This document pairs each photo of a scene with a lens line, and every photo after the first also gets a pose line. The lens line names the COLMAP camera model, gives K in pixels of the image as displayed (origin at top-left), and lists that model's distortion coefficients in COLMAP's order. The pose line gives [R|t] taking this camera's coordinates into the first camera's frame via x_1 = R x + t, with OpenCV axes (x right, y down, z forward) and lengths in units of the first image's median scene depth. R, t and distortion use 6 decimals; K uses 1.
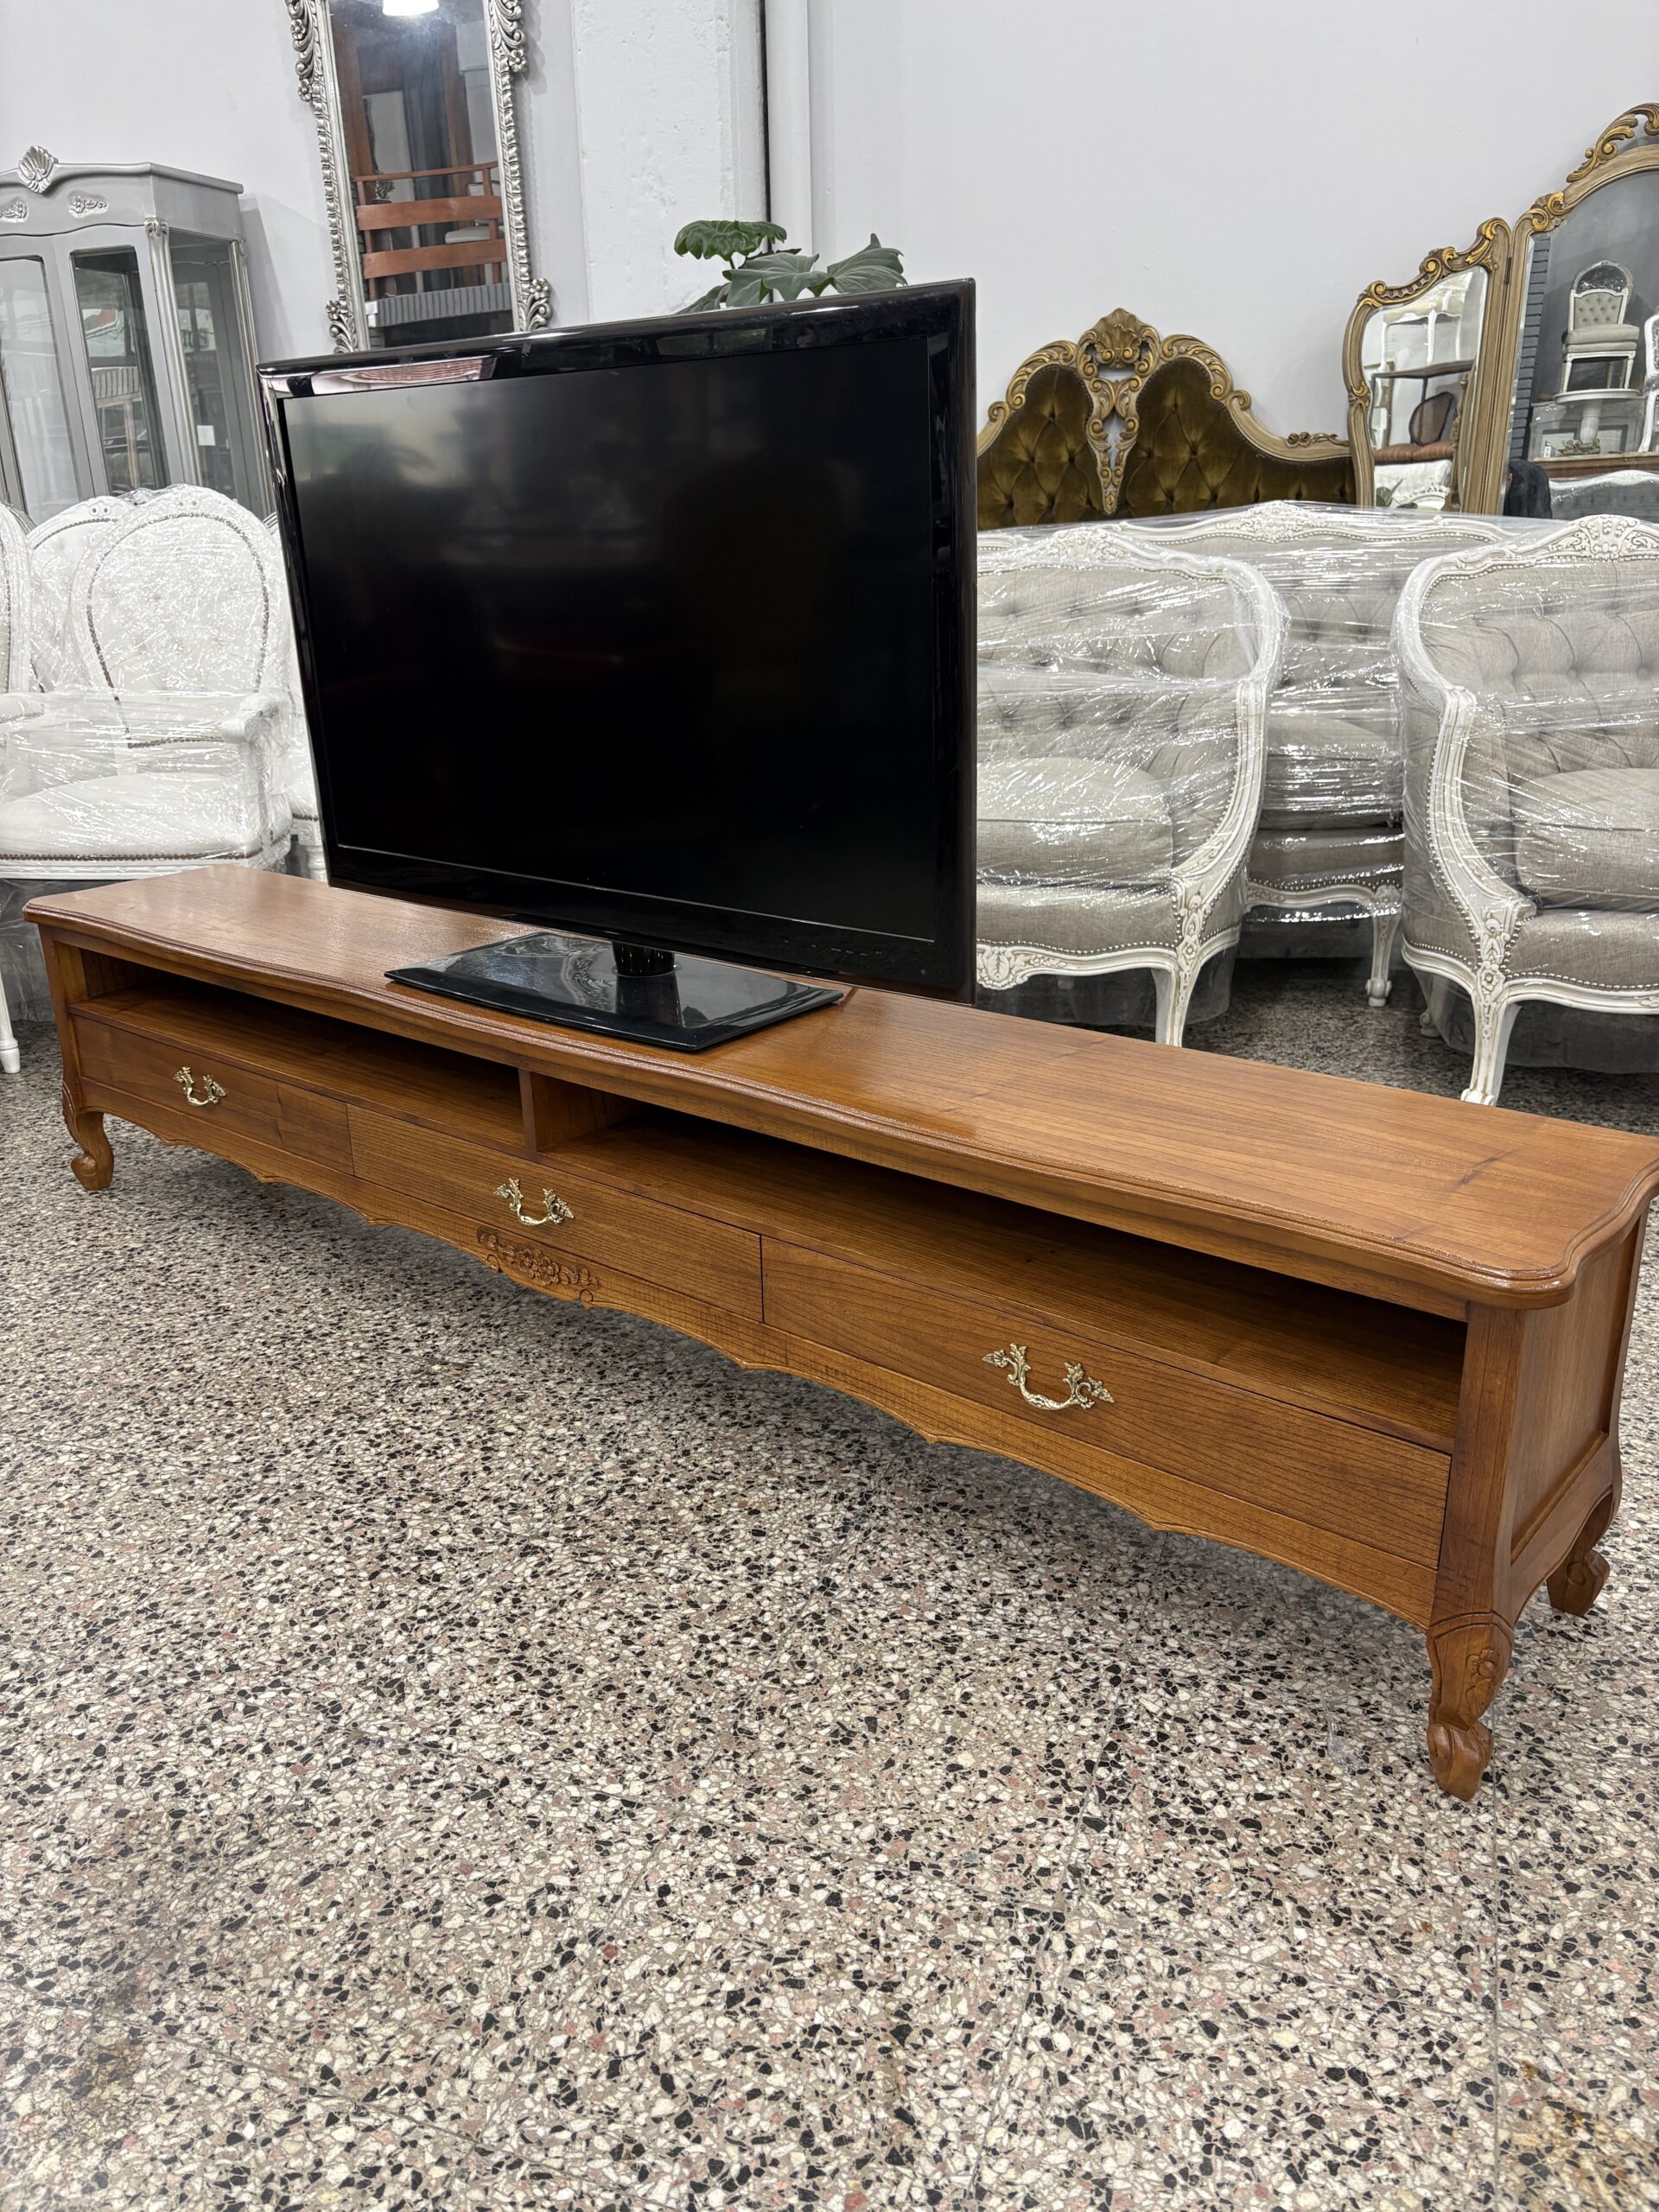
lens RADIAL K [[1683.1, 0, 831.0], [0, 1683.1, 1118.9], [0, 0, 1]] dist [0.028792, -0.017020]
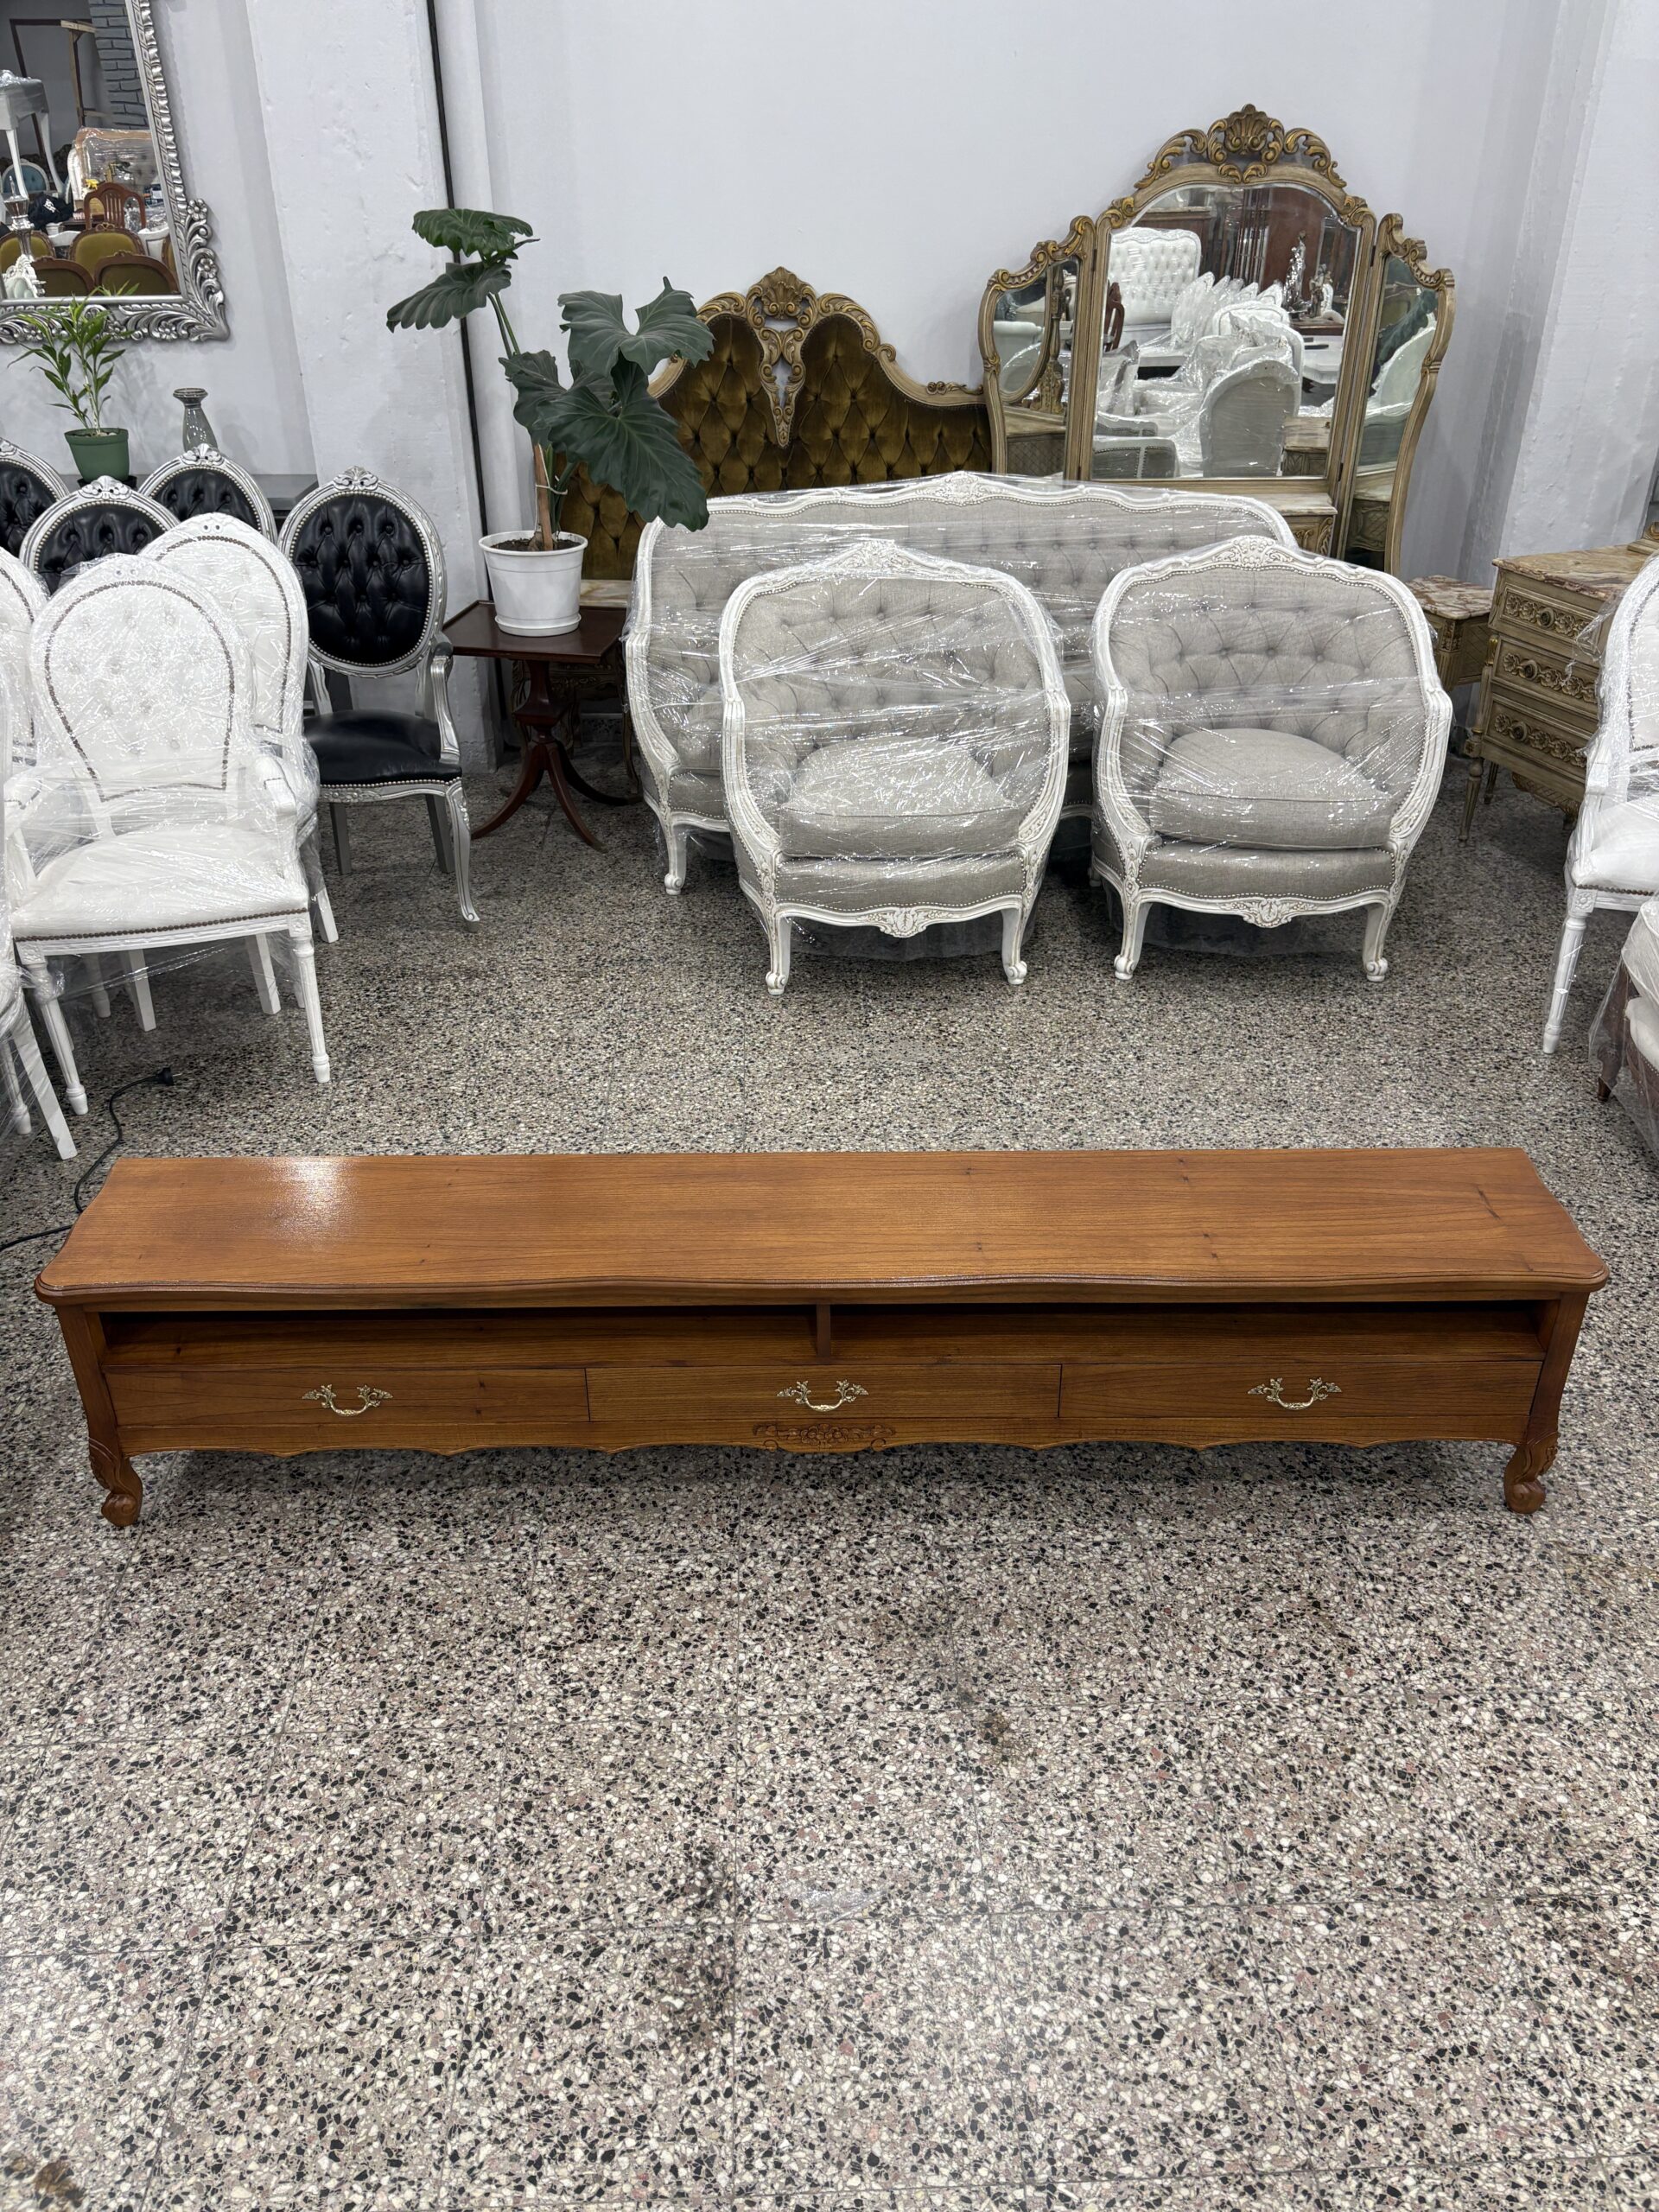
lens RADIAL K [[1683.1, 0, 837.1], [0, 1683.1, 1120.4], [0, 0, 1]] dist [0.028792, -0.017020]
pose [[0.923612, -0.176761, 0.340143, -0.613450], [0.110821, 0.972574, 0.204495, -0.302172], [-0.366961, -0.151179, 0.917870, -0.348419]]
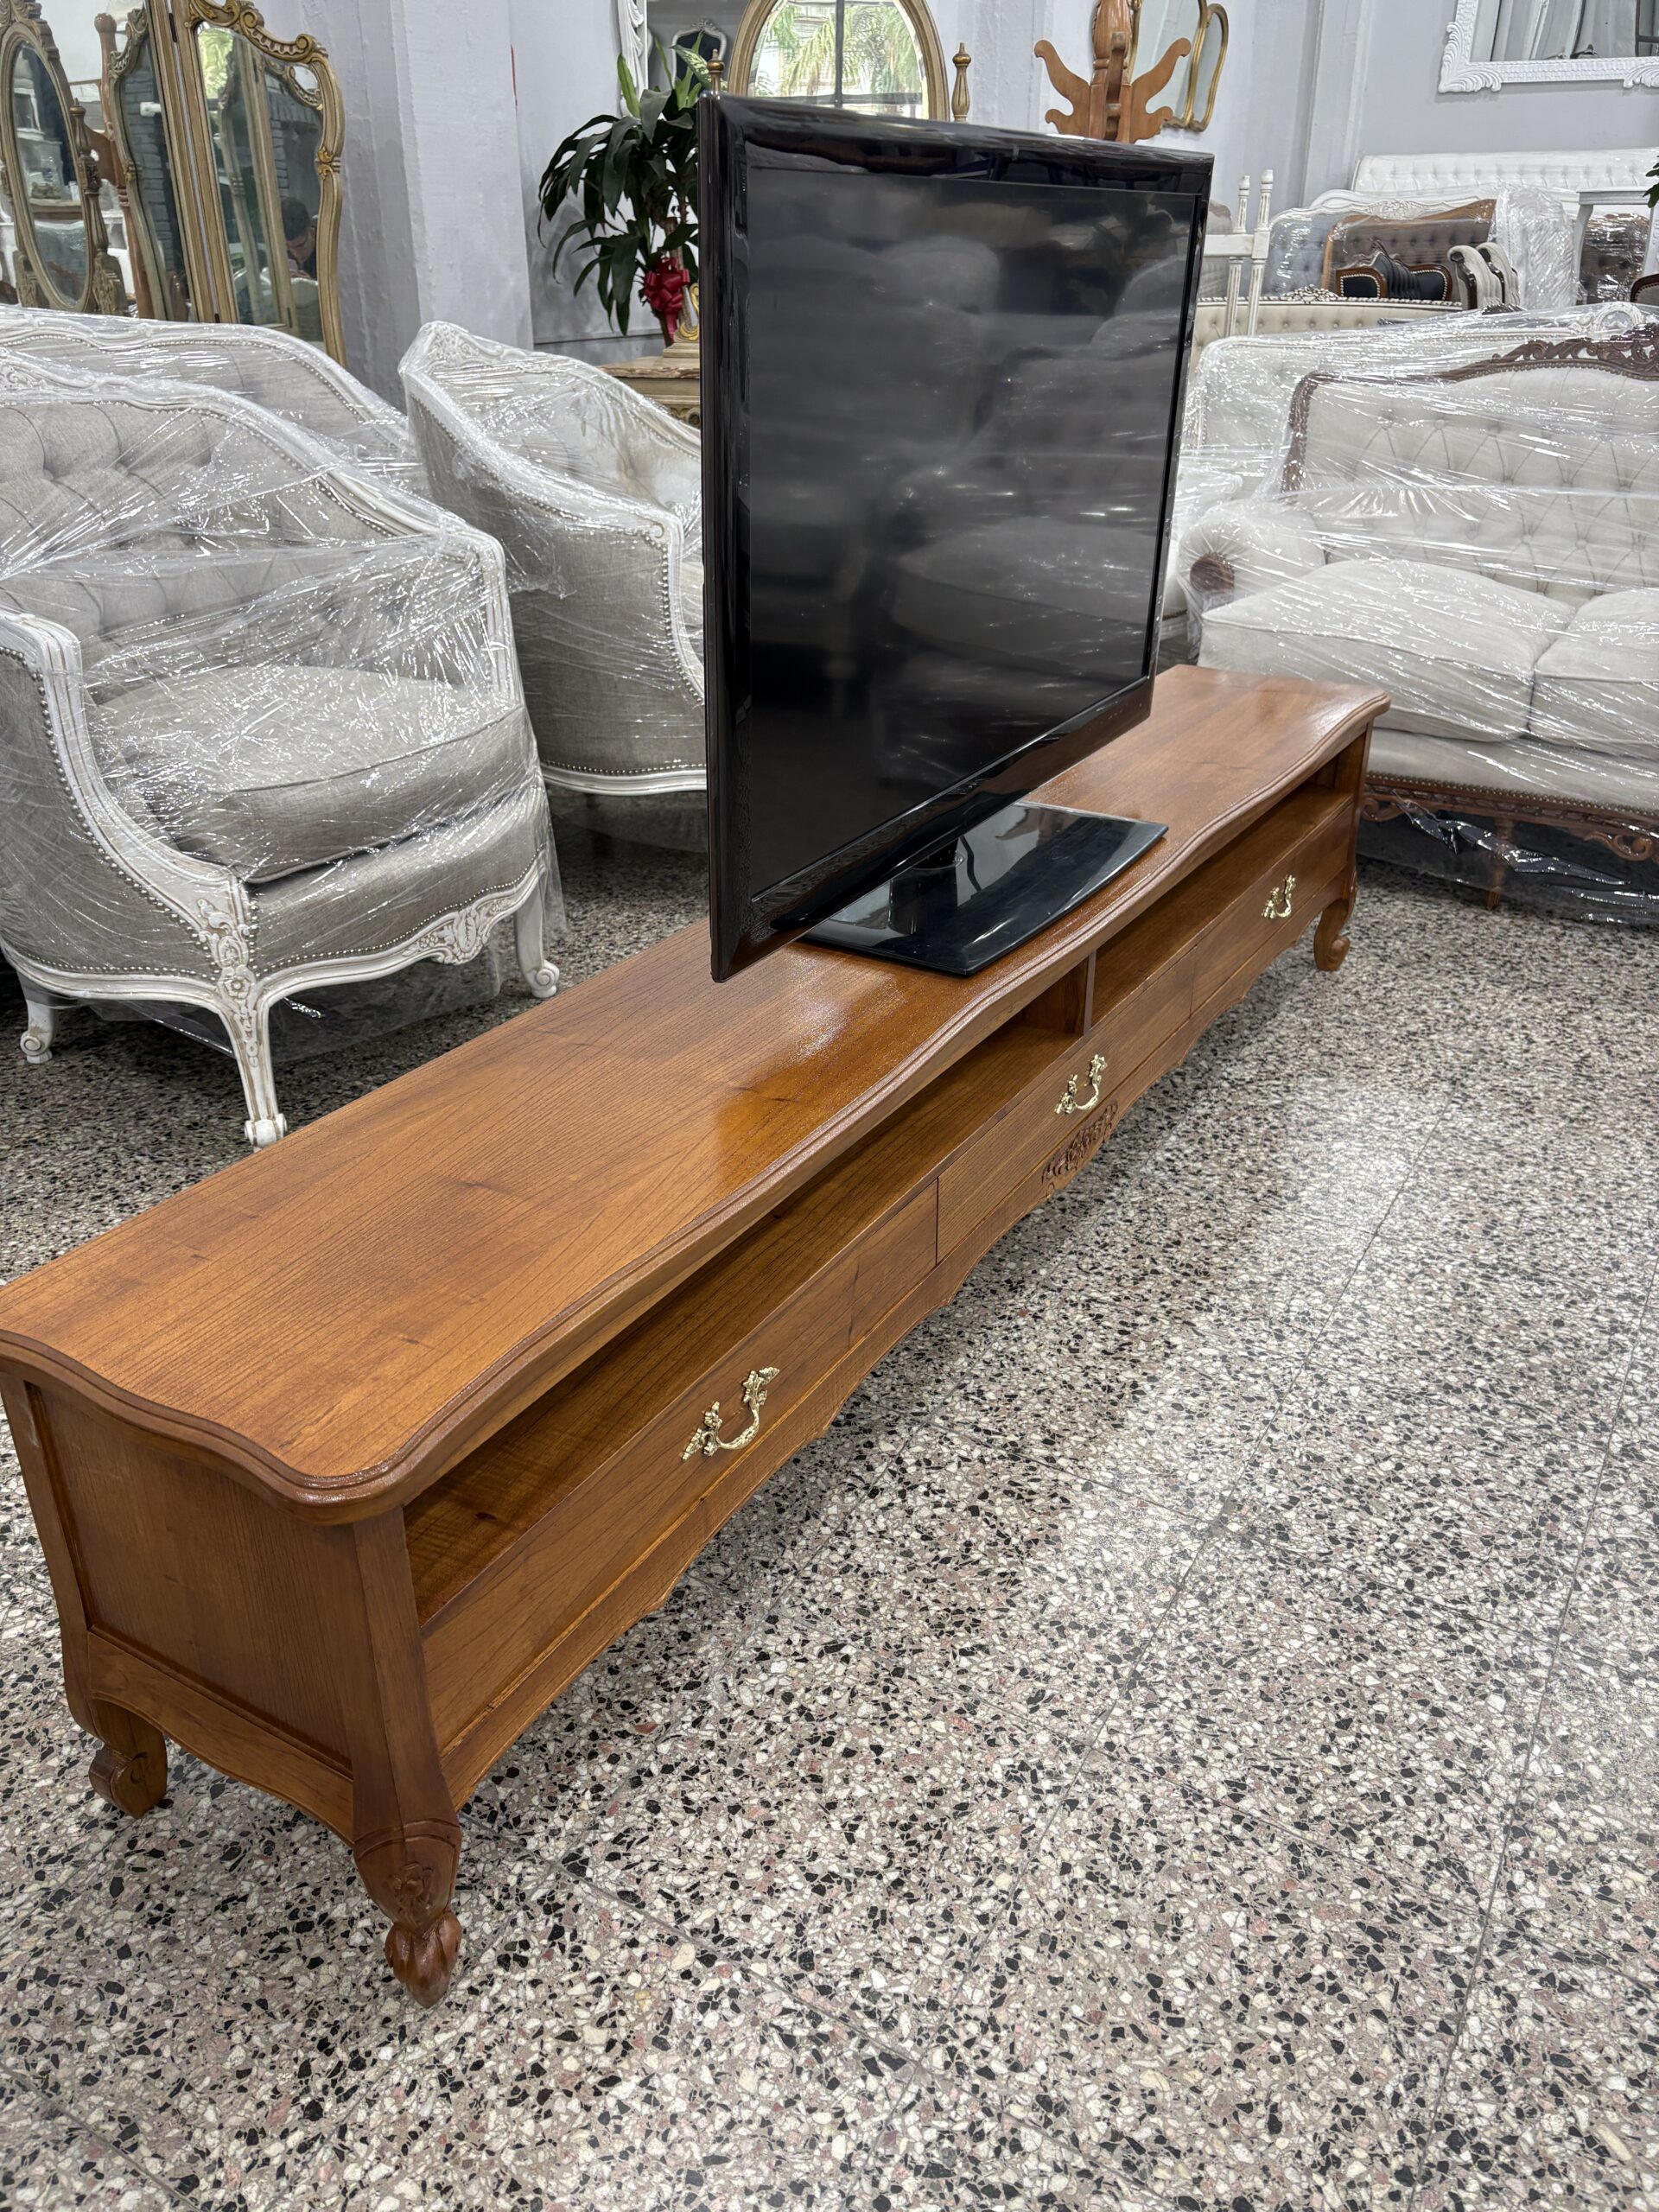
lens RADIAL K [[1683.1, 0, 833.6], [0, 1683.1, 1113.5], [0, 0, 1]] dist [0.028792, -0.017020]
pose [[0.166958, -0.429540, 0.887480, -0.838102], [0.320102, 0.874970, 0.363266, -0.342245], [-0.932555, 0.223434, 0.283580, 0.883159]]
